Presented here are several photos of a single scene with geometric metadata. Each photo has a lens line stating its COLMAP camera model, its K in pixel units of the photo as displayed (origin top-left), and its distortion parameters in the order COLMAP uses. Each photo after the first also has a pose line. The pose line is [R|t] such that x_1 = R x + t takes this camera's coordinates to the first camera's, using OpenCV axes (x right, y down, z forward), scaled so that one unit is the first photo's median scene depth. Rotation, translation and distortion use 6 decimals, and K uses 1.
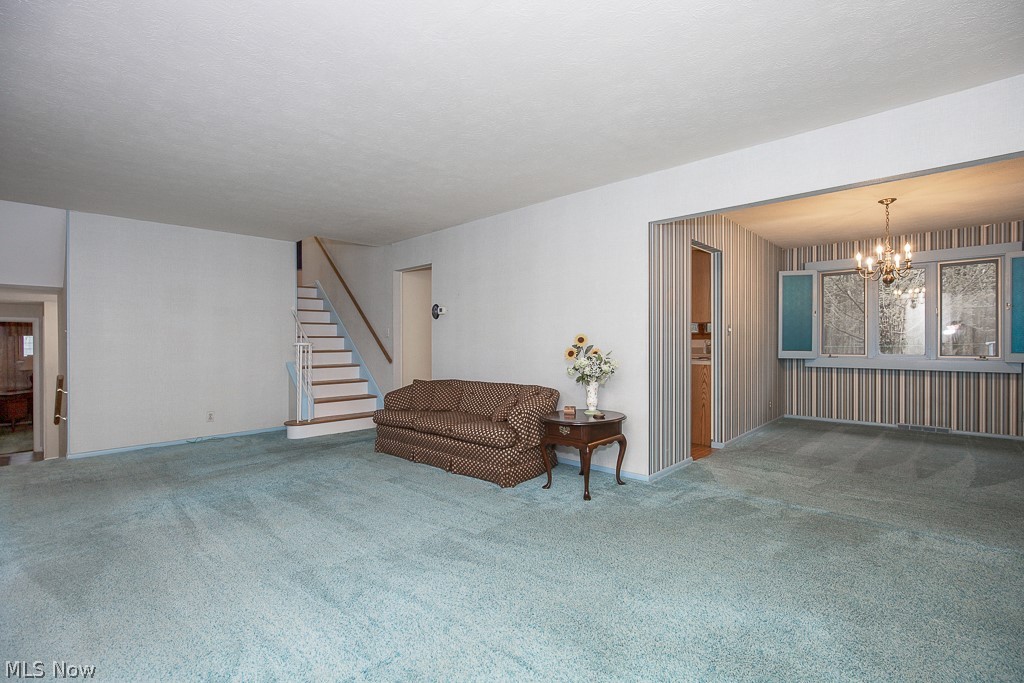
lens RADIAL K [[472.8, 0, 469.8], [0, 472.8, 339.4], [0, 0, 1]] dist [-0.013061, 0.002912]
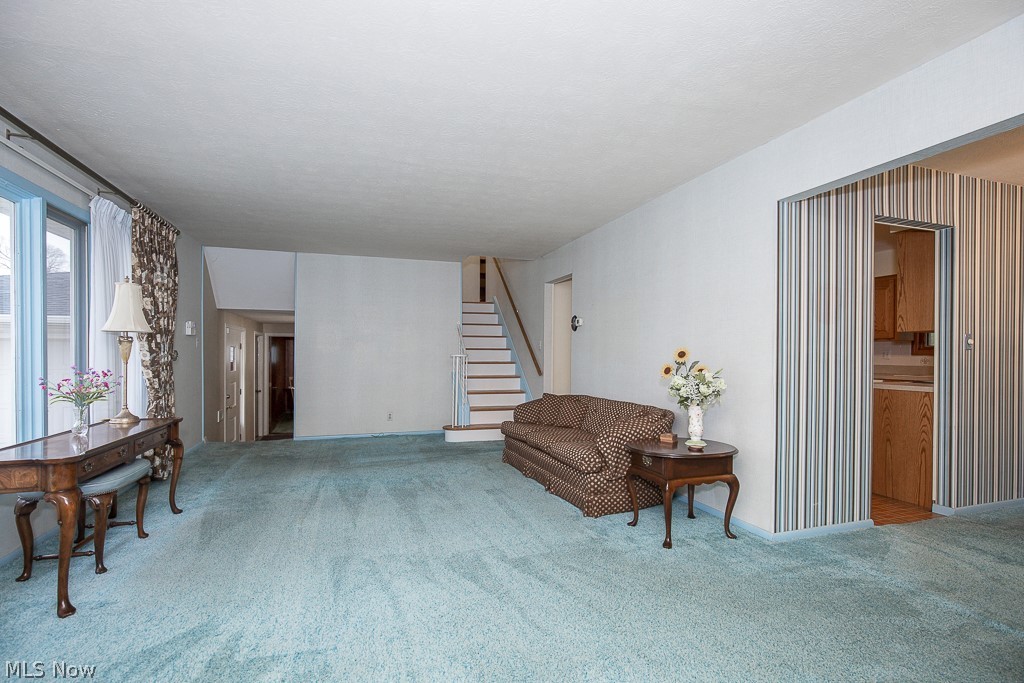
lens RADIAL K [[472.8, 0, 505.9], [0, 472.8, 348.5], [0, 0, 1]] dist [-0.013061, 0.002912]
pose [[0.883492, 0.004694, -0.468423, 0.350539], [-0.008294, 0.999950, -0.005623, -0.001747], [0.468373, 0.008853, 0.883486, 0.123382]]
